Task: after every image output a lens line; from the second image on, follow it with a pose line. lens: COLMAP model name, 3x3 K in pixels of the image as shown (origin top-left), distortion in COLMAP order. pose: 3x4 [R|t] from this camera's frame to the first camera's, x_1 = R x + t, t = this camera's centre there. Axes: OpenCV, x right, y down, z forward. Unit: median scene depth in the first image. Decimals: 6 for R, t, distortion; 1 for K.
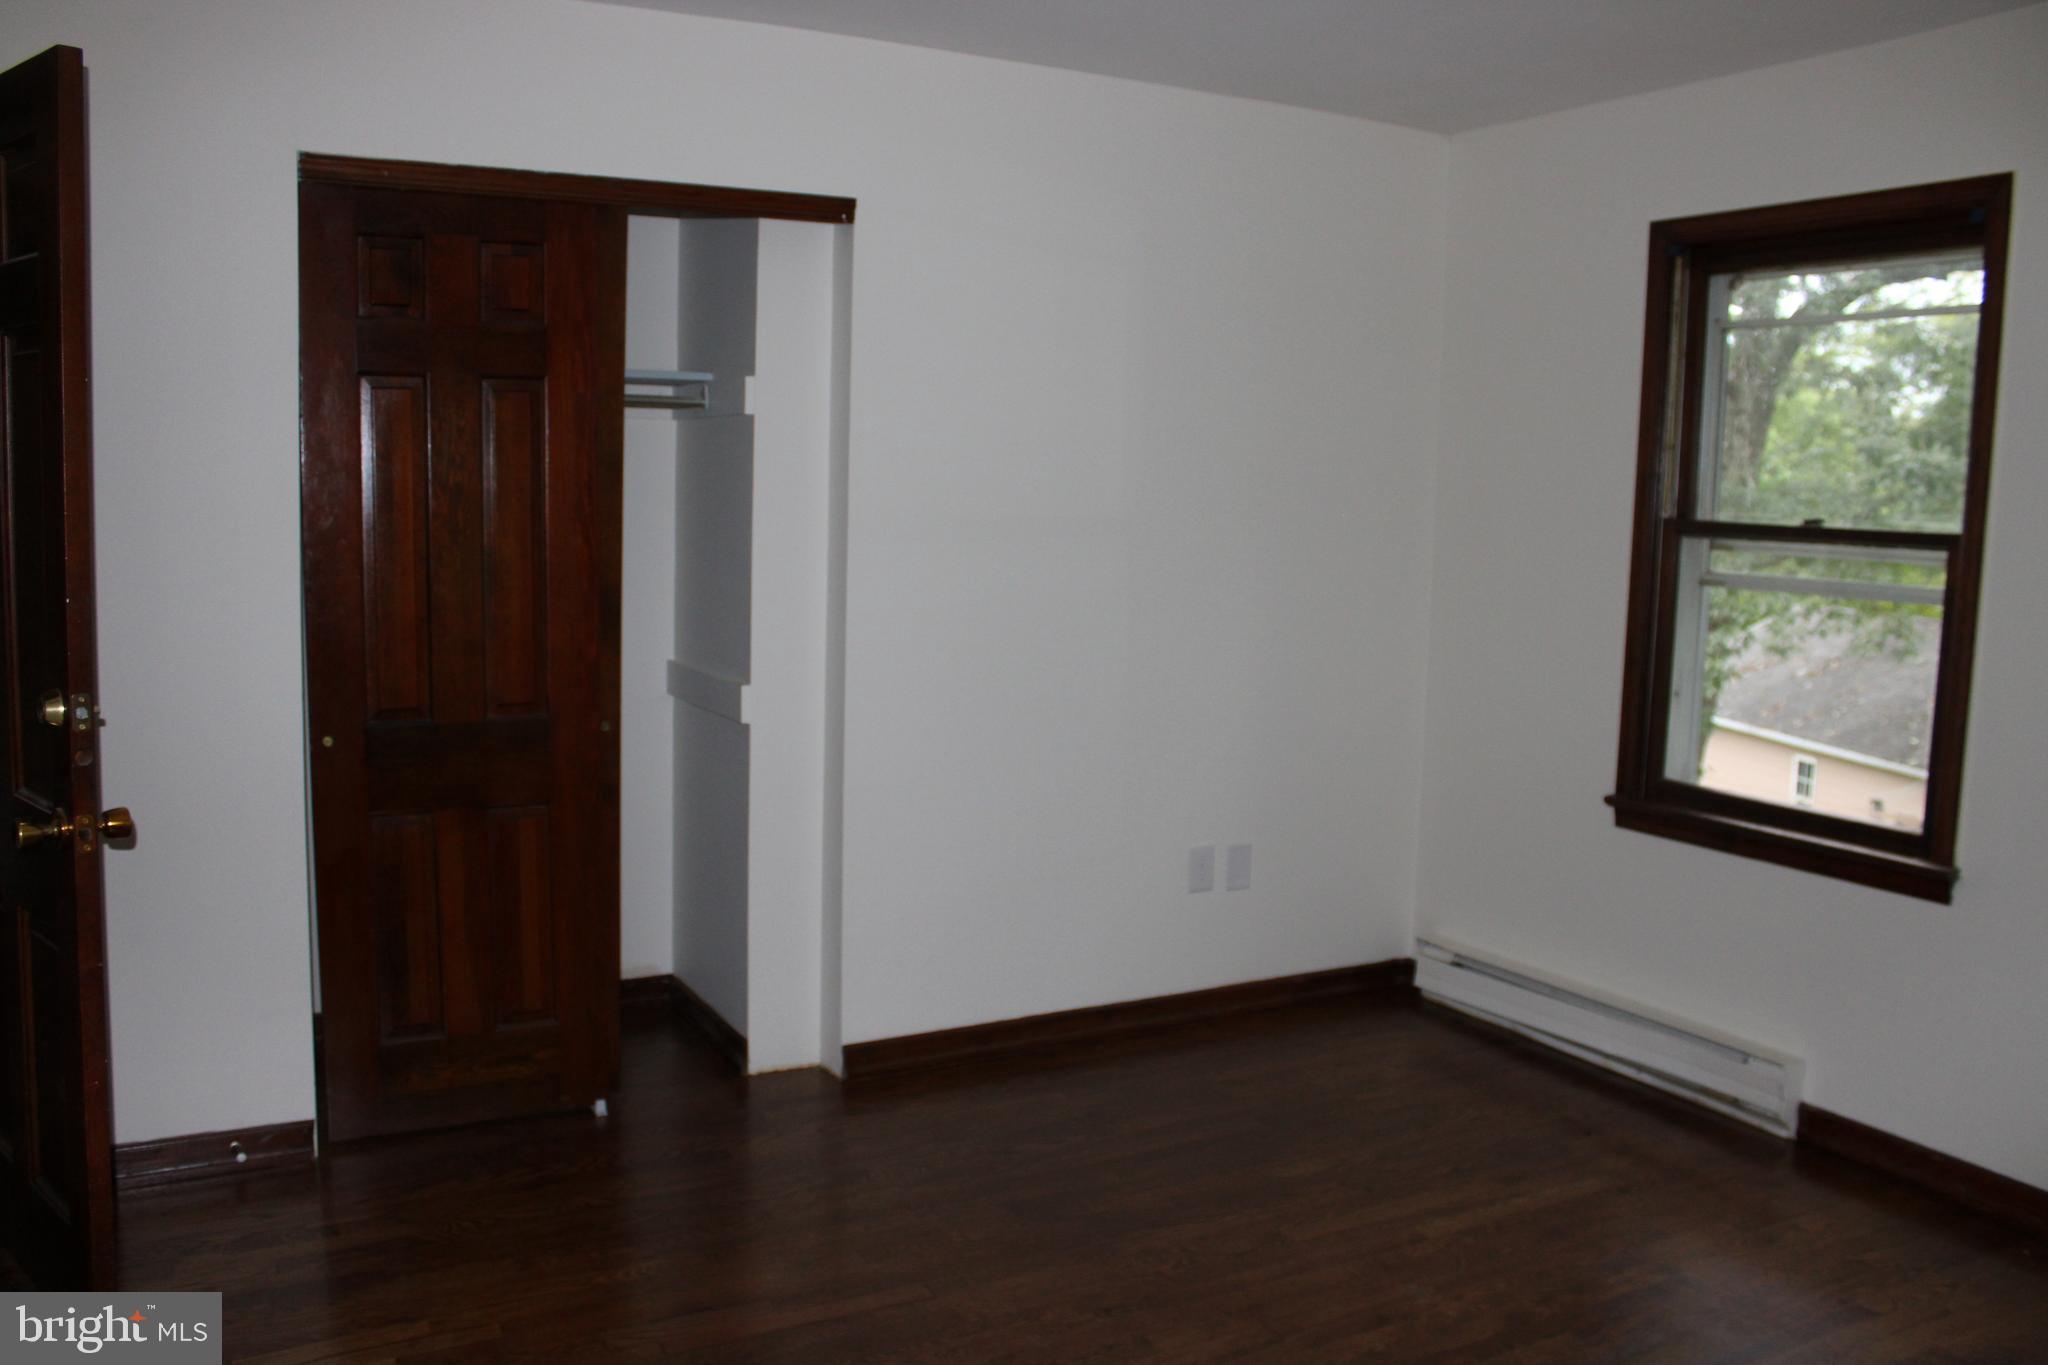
lens RADIAL K [[1739.7, 0, 1019.9], [0, 1739.7, 649.1], [0, 0, 1]] dist [-0.046586, 0.006209]
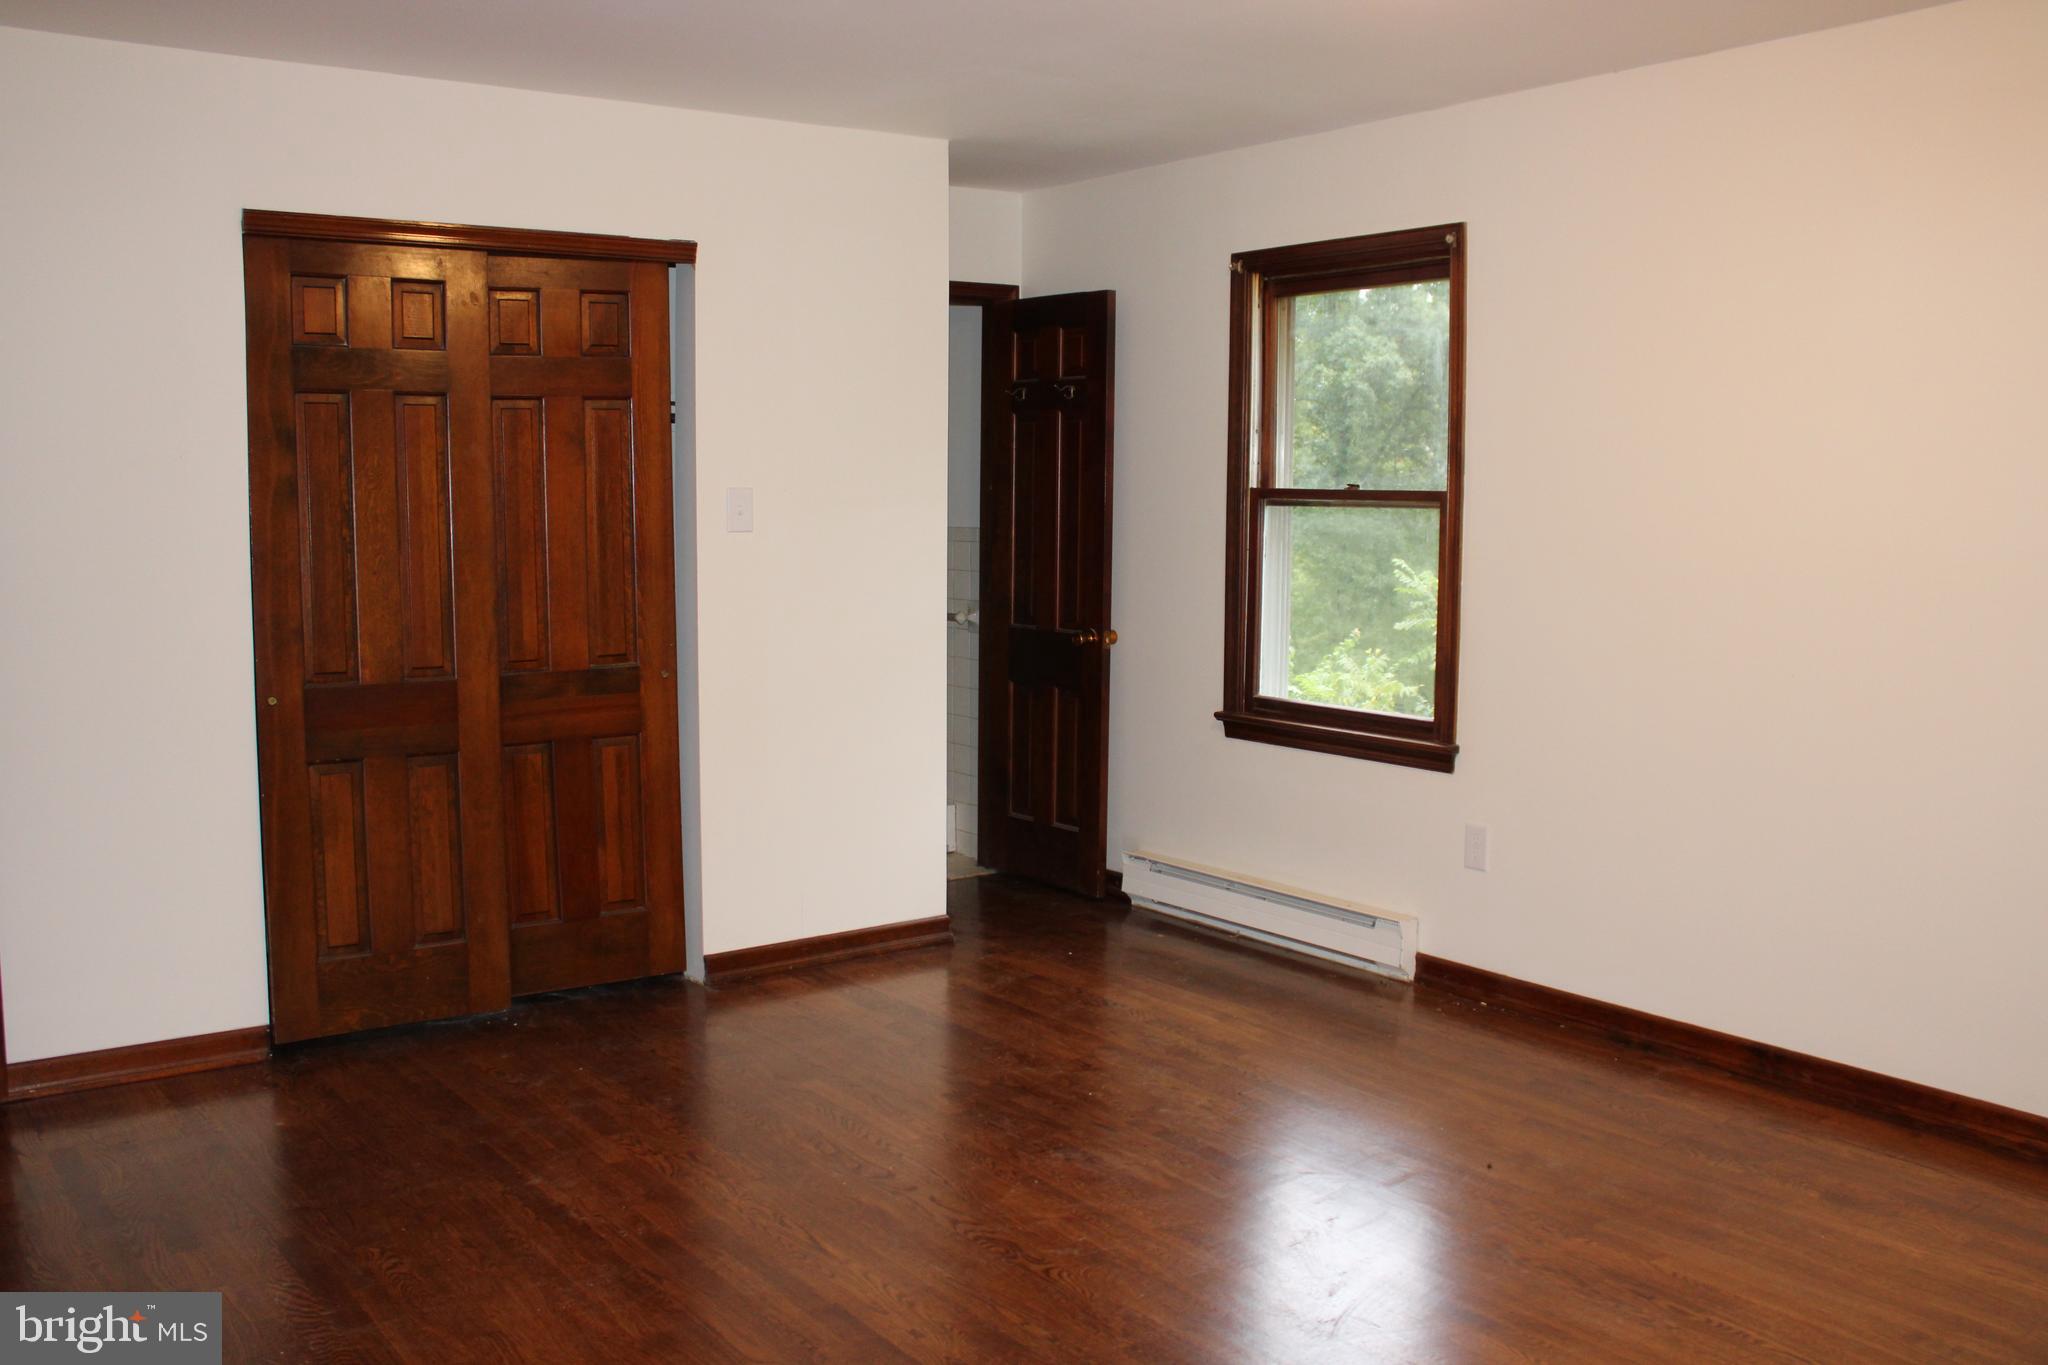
lens RADIAL K [[1806.4, 0, 1024.0], [0, 1806.4, 682.5], [0, 0, 1]] dist [-0.160435, 0.147789]
pose [[0.991230, -0.070502, 0.111768, 0.059274], [0.066868, 0.997114, 0.035942, 0.007009], [-0.113979, -0.028153, 0.993084, -0.313681]]
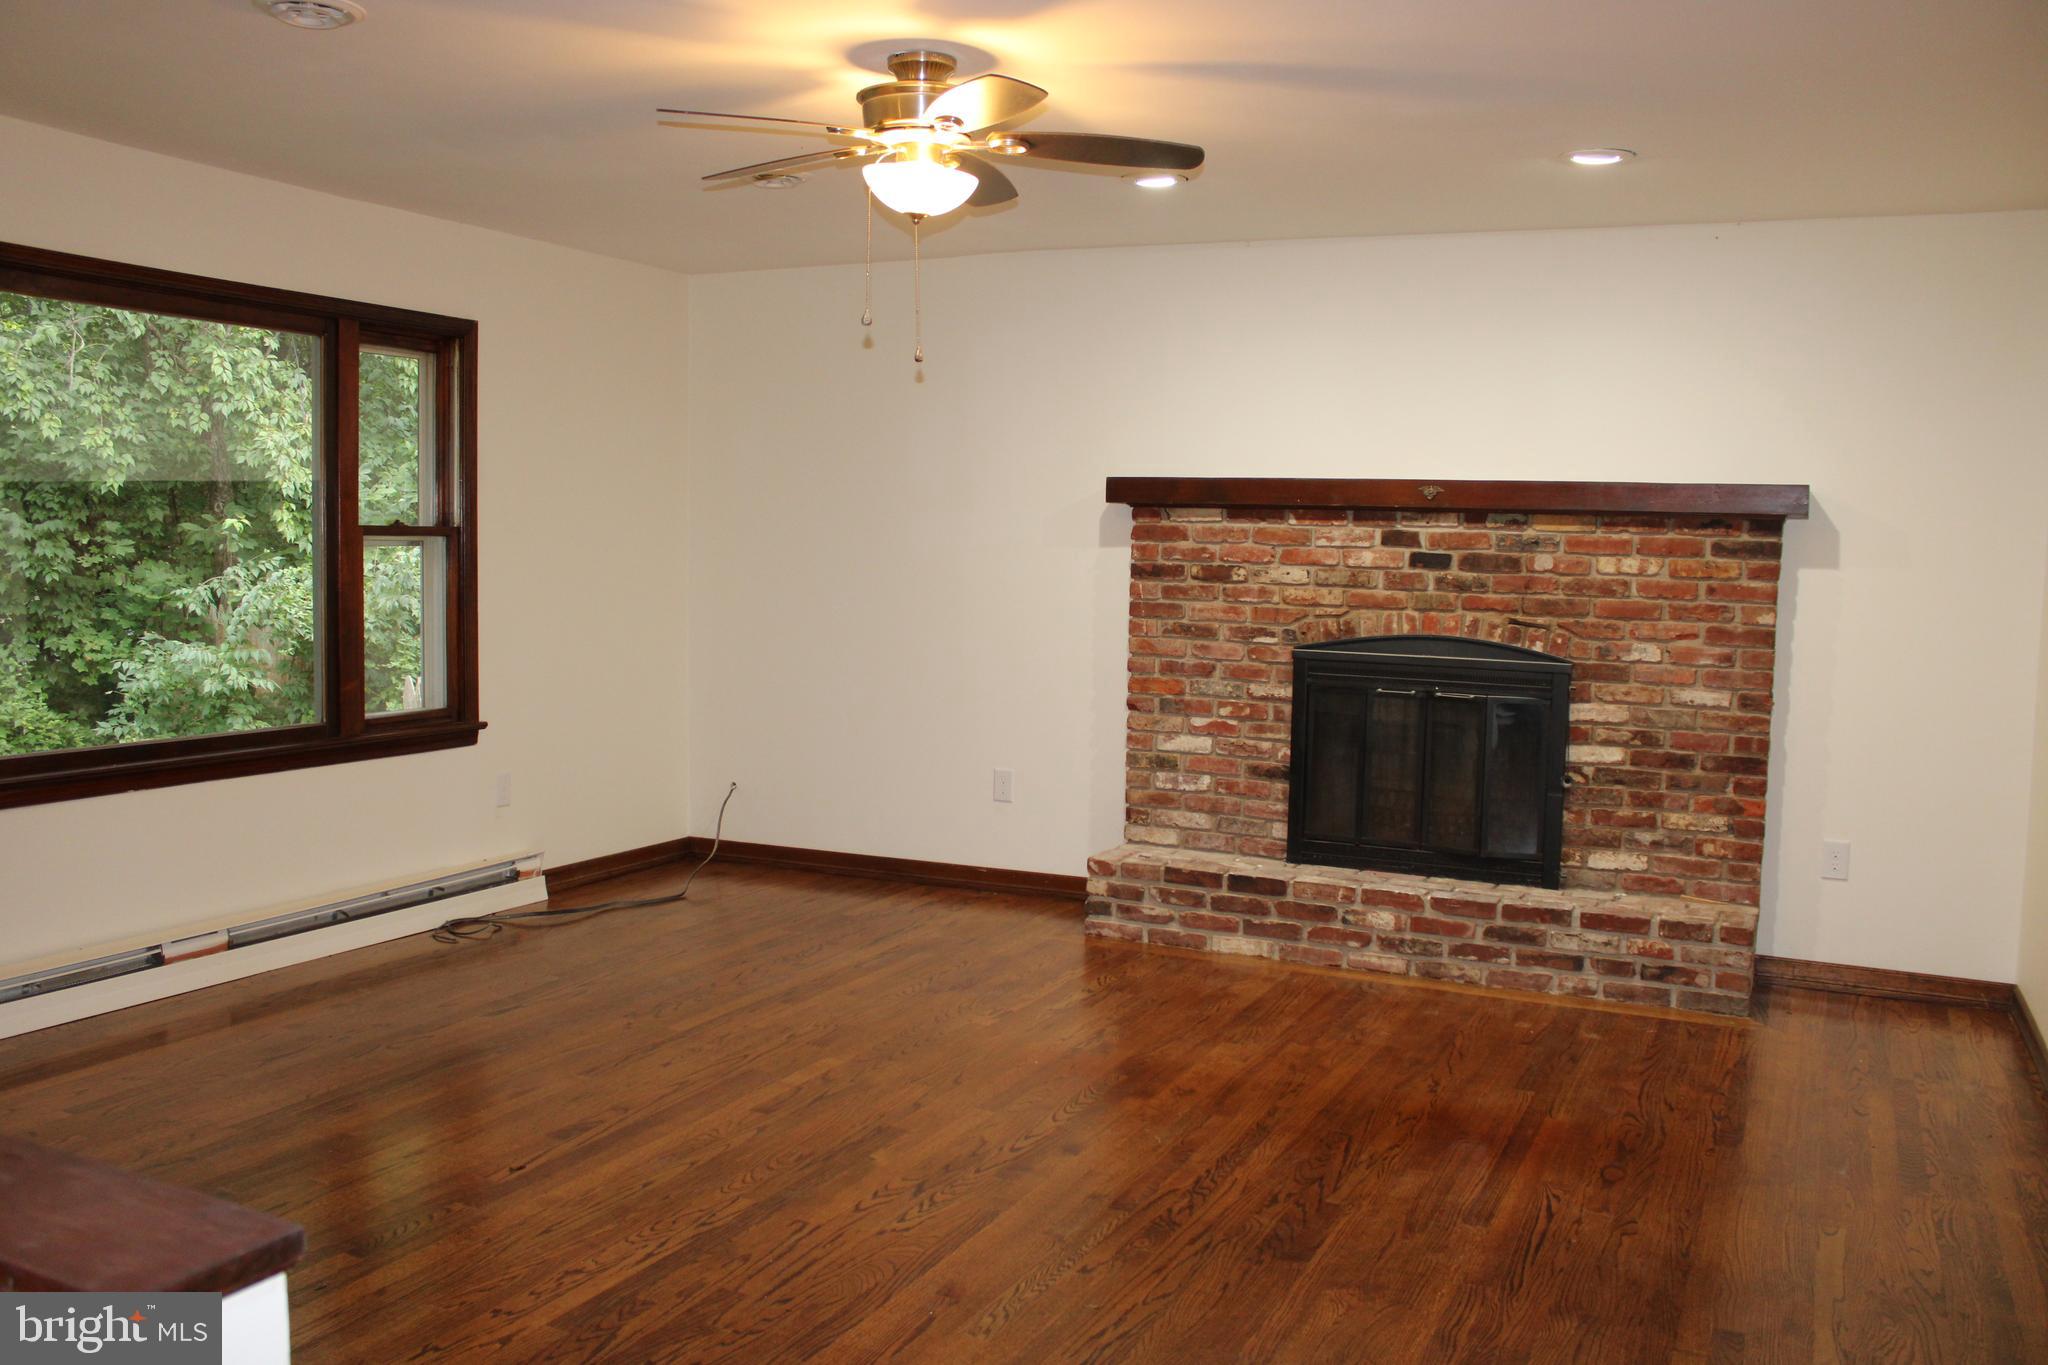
lens RADIAL K [[1739.7, 0, 1019.9], [0, 1739.7, 649.1], [0, 0, 1]] dist [-0.046586, 0.006209]
pose [[-0.598605, -0.075316, 0.797496, -1.070837], [0.053617, 0.989570, 0.133701, -0.133868], [-0.799248, 0.122793, -0.588324, 1.466384]]
